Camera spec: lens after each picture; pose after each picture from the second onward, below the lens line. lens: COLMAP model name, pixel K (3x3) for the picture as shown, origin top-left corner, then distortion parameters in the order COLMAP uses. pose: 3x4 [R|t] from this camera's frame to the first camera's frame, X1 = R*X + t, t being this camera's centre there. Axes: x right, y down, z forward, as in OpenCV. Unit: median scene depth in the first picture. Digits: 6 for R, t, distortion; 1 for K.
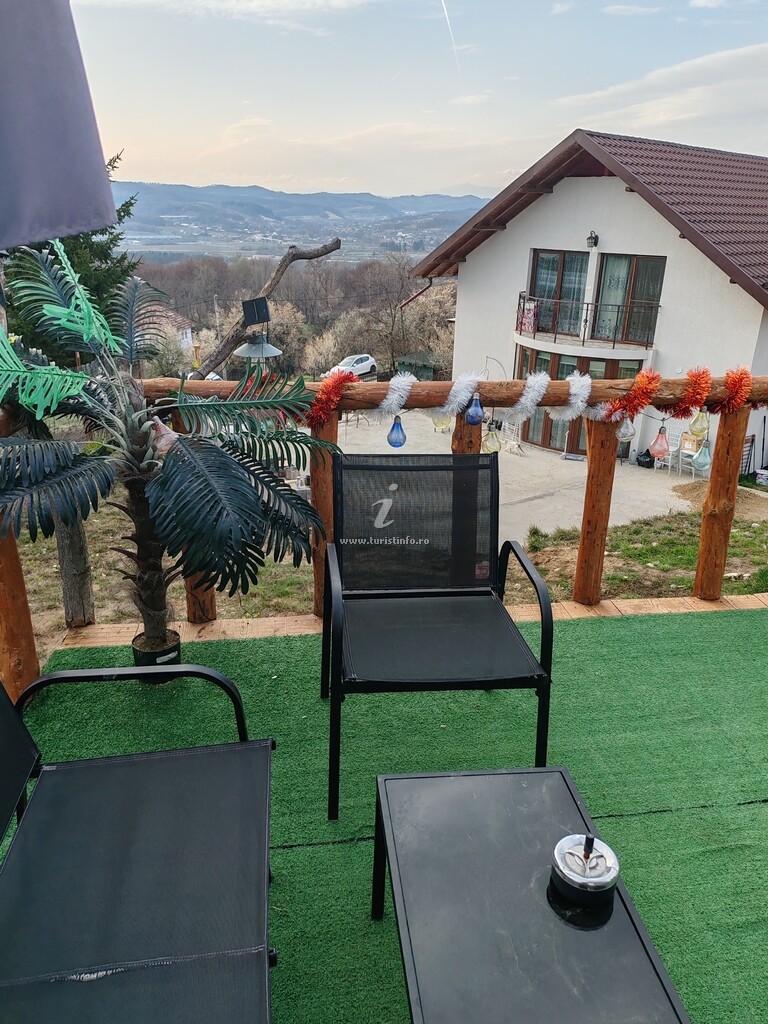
lens RADIAL K [[770.6, 0, 384.0], [0, 770.6, 512.0], [0, 0, 1]] dist [0.151630, -0.217749]
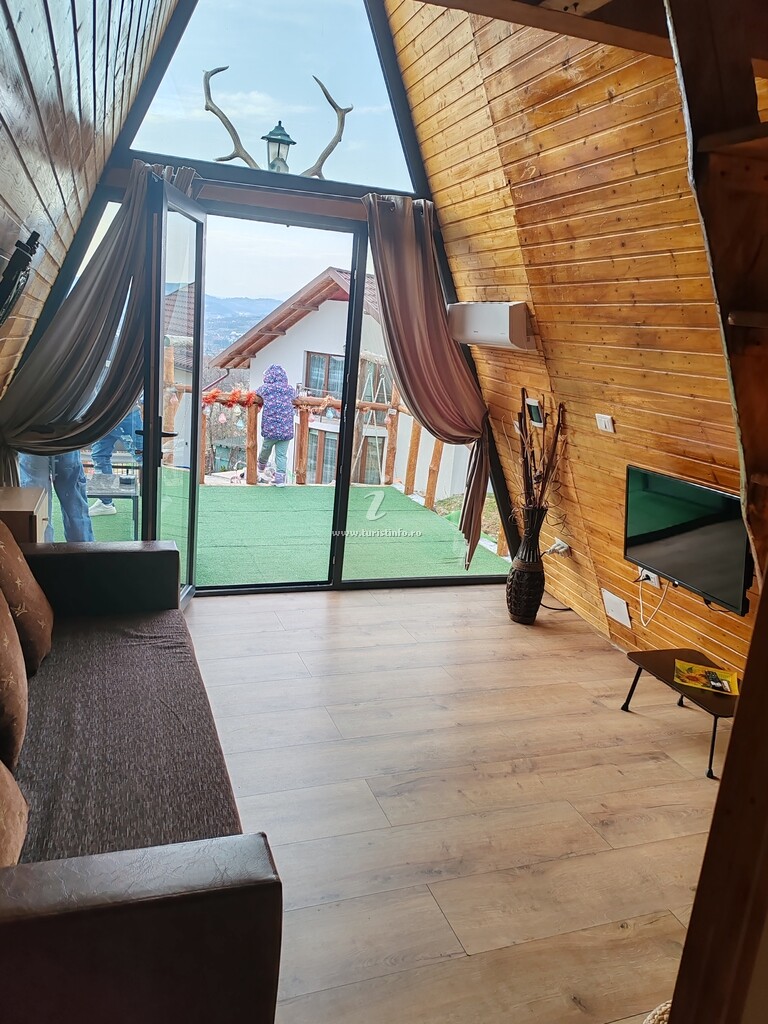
lens RADIAL K [[770.6, 0, 384.0], [0, 770.6, 512.0], [0, 0, 1]] dist [0.151630, -0.217749]
pose [[0.977682, 0.005517, 0.210016, 0.048321], [0.019698, 0.992844, -0.117783, 0.075939], [-0.209163, 0.119291, 0.970577, -0.221492]]
